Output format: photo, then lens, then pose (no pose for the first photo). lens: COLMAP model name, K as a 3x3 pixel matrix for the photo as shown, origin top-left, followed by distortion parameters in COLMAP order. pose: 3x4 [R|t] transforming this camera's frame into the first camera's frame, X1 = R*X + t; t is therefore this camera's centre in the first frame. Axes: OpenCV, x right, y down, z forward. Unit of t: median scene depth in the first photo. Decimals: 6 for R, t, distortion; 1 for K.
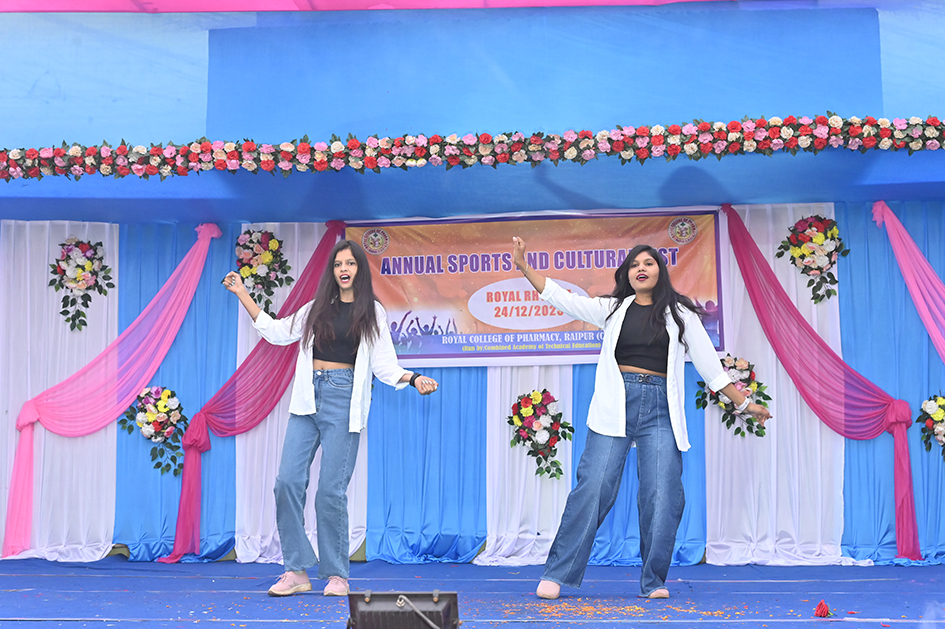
lens RADIAL K [[1359.3, 0, 472.5], [0, 1359.3, 314.5], [0, 0, 1]] dist [-0.003532, 0.018401]
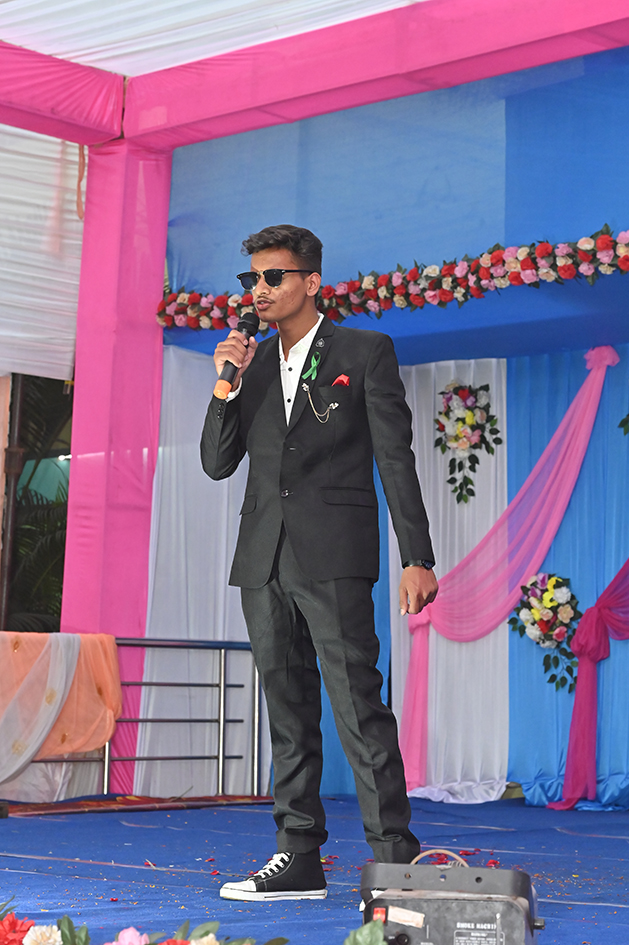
lens RADIAL K [[2138.3, 0, 314.5], [0, 2138.3, 472.5], [0, 0, 1]] dist [-0.002877, -0.260723]
pose [[0.762819, -0.061532, -0.643678, 0.442803], [0.075774, 0.997110, -0.005519, -0.005448], [0.642157, -0.044564, 0.765276, 0.024279]]
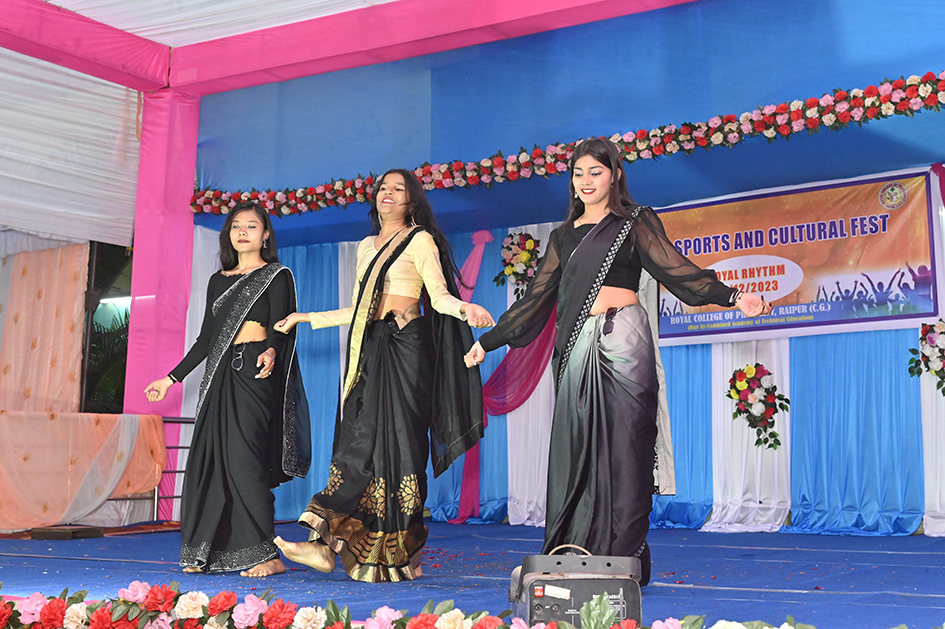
lens RADIAL K [[1312.7, 0, 472.5], [0, 1312.7, 314.5], [0, 0, 1]] dist [0.003028, -0.014466]
pose [[0.872675, -0.058531, -0.484781, 0.350918], [0.068838, 0.997622, 0.003467, -0.000416], [0.483425, -0.036397, 0.874629, 0.022167]]
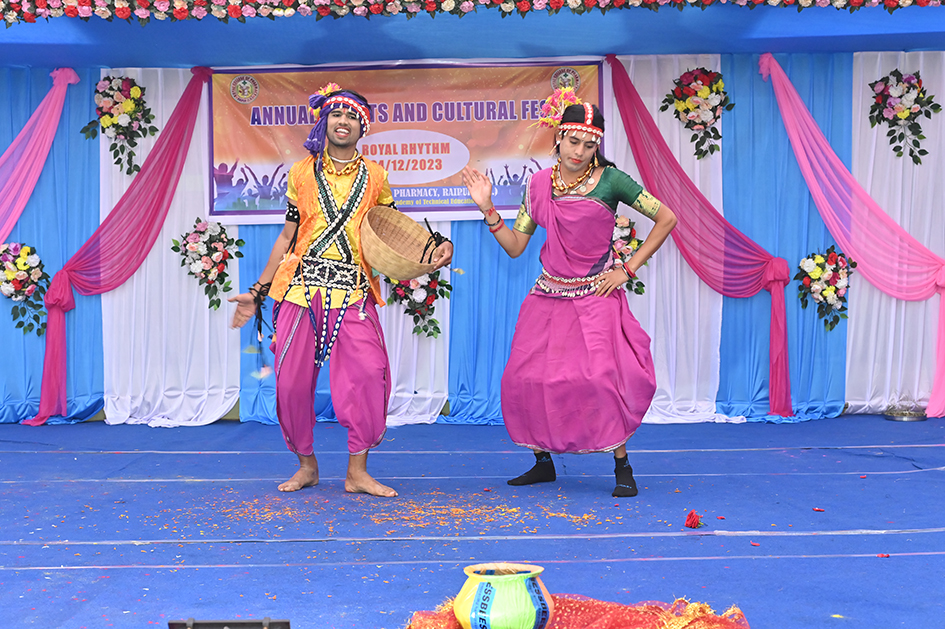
lens RADIAL K [[1337.6, 0, 472.5], [0, 1337.6, 314.5], [0, 0, 1]] dist [-0.006048, 0.006655]
pose [[0.996792, -0.005236, 0.079859, 0.012368], [-0.006745, 0.988811, 0.149022, -0.040197], [-0.079745, -0.149083, 0.985604, 0.045675]]
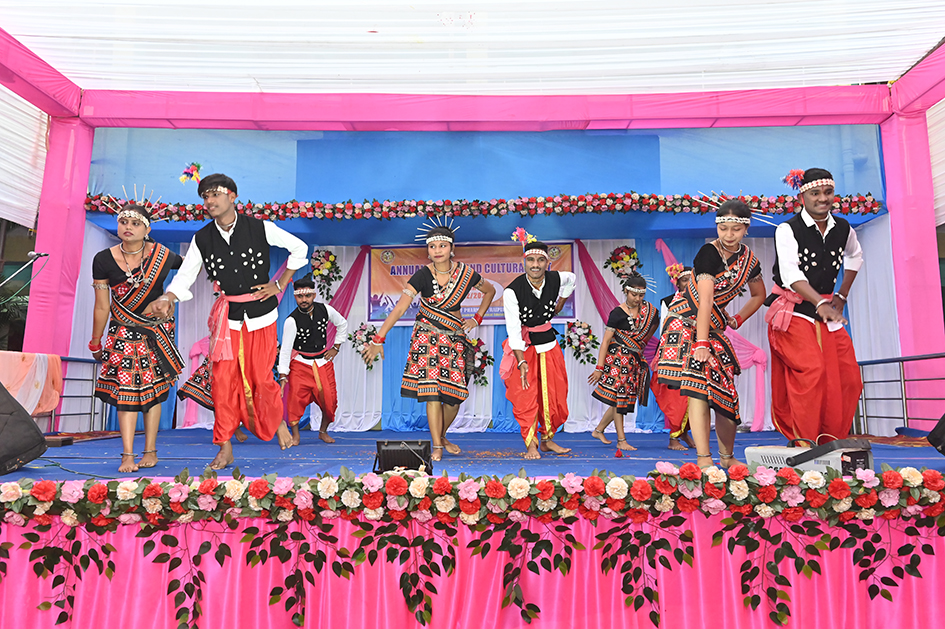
lens RADIAL K [[767.7, 0, 472.5], [0, 767.7, 314.5], [0, 0, 1]] dist [0.003083, 0.001379]
pose [[0.999098, 0.008364, 0.041628, 0.000753], [-0.009469, 0.999606, 0.026426, -0.004702], [-0.041391, -0.026796, 0.998784, -0.044576]]
